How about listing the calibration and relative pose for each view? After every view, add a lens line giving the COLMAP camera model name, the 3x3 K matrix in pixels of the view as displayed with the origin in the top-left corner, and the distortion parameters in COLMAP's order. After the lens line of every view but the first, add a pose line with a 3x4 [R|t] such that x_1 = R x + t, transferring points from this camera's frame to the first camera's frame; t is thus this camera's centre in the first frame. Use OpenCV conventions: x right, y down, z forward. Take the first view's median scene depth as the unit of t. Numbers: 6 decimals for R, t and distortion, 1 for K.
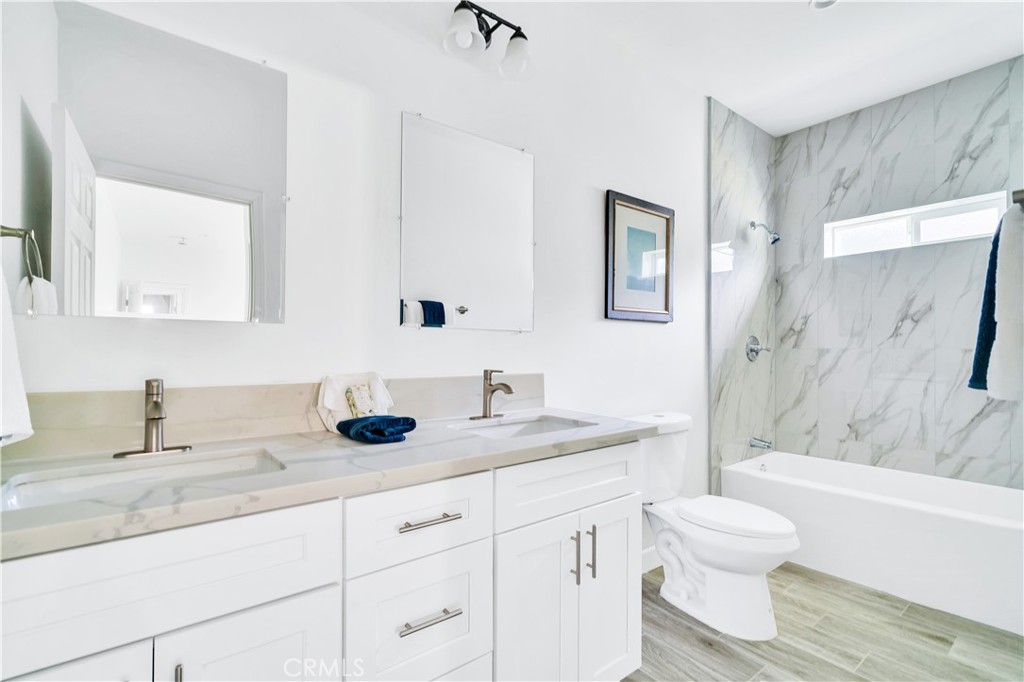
lens RADIAL K [[462.7, 0, 508.8], [0, 462.7, 348.2], [0, 0, 1]] dist [-0.002605, 0.000126]
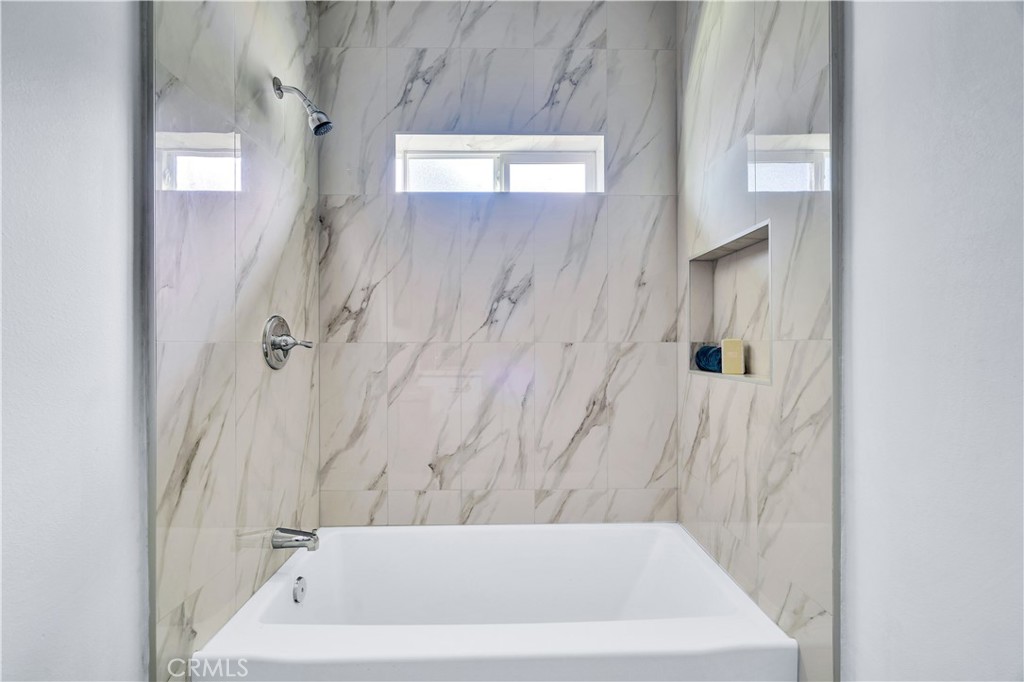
lens RADIAL K [[478.6, 0, 512.0], [0, 478.6, 341.0], [0, 0, 1]] dist [-0.004074, -0.000191]
pose [[0.603996, 0.000159, 0.796987, 0.288815], [0.001497, 0.999998, -0.001334, 0.000064], [-0.796986, 0.001999, 0.603994, 0.522596]]
